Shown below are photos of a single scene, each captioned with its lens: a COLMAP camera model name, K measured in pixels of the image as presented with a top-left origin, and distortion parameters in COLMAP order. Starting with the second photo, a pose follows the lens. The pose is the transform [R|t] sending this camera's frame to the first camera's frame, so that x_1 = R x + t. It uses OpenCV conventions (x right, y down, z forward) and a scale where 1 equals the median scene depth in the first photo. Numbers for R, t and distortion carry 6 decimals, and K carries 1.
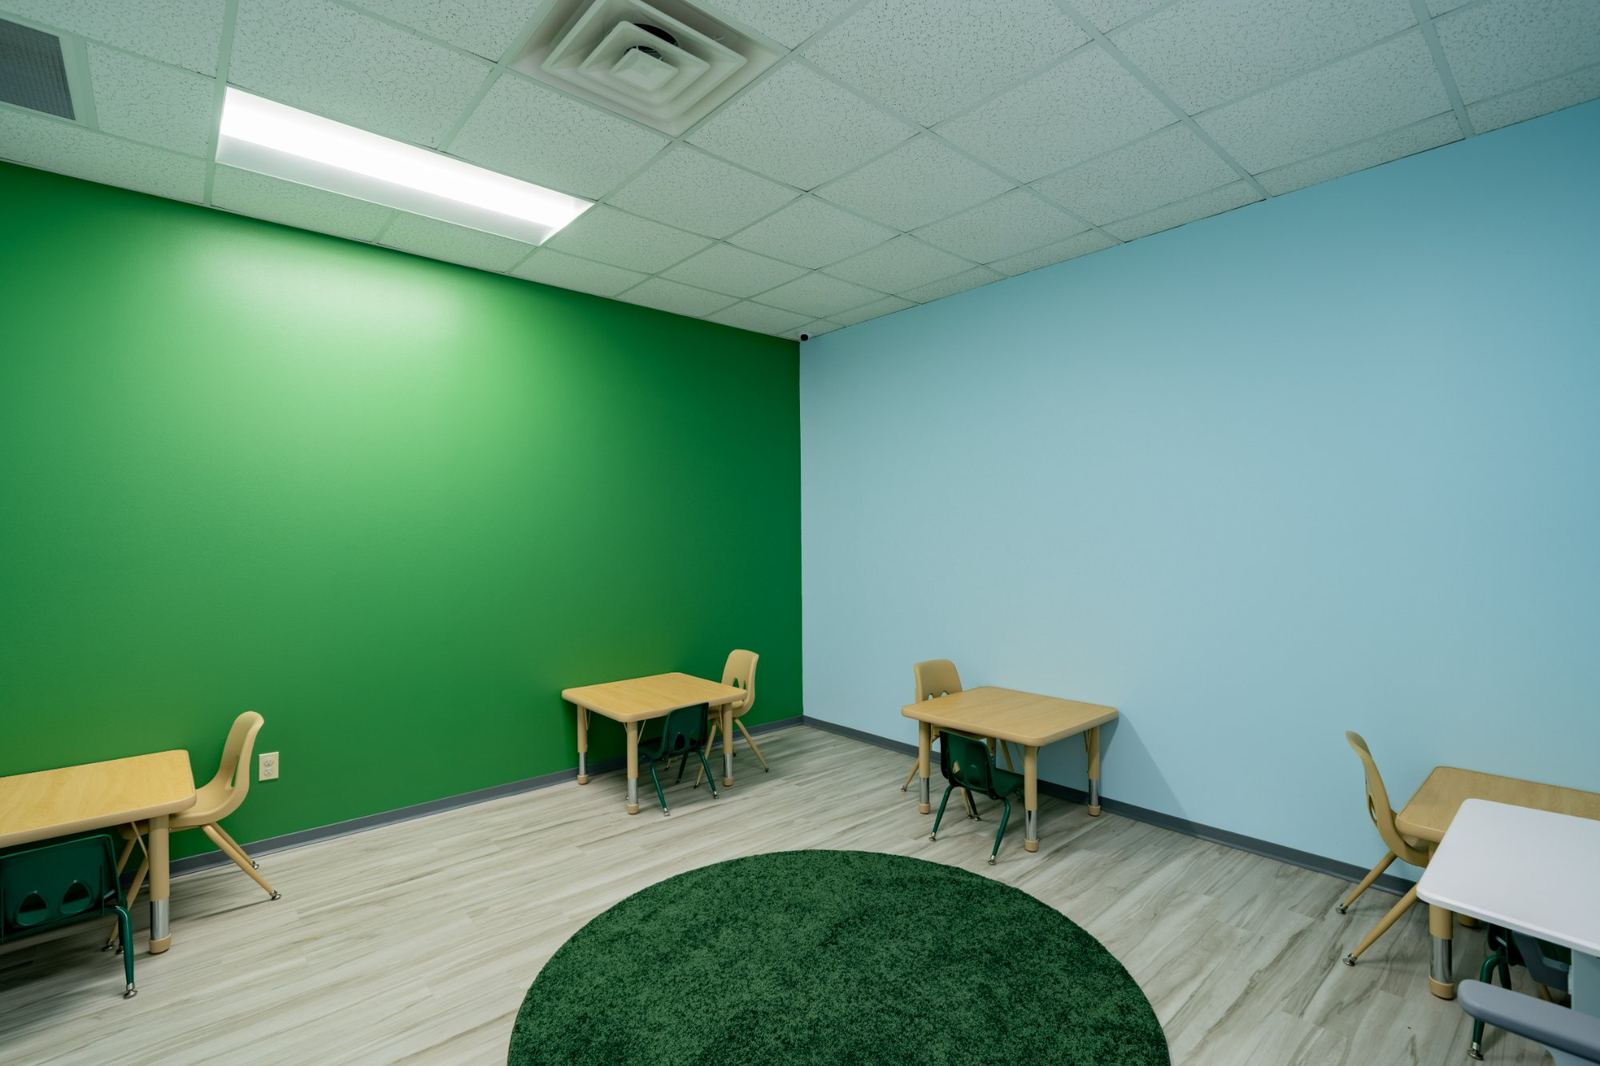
lens RADIAL K [[725.6, 0, 798.3], [0, 725.6, 533.7], [0, 0, 1]] dist [0.001604, 0.000083]
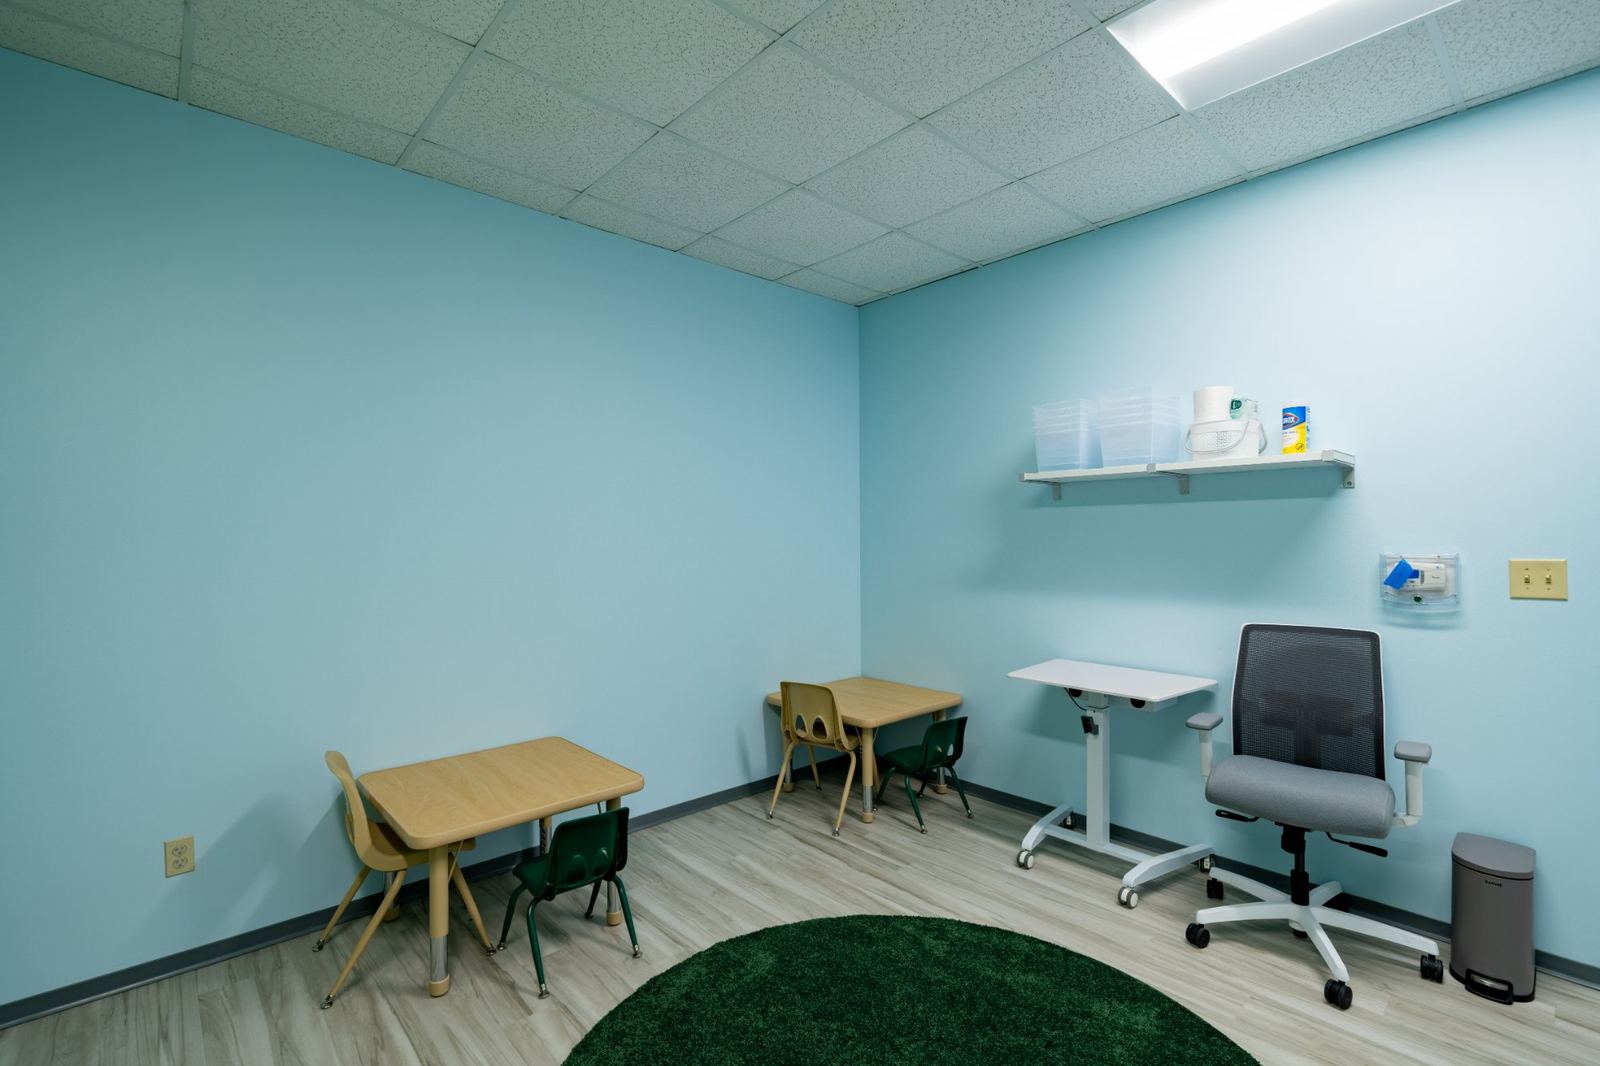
lens RADIAL K [[725.6, 0, 798.4], [0, 725.6, 532.7], [0, 0, 1]] dist [0.001604, 0.000083]
pose [[-0.006426, 0.011634, 0.999912, -0.568277], [0.008197, 0.999899, -0.011581, 0.007981], [-0.999946, 0.008122, -0.006520, 0.895976]]
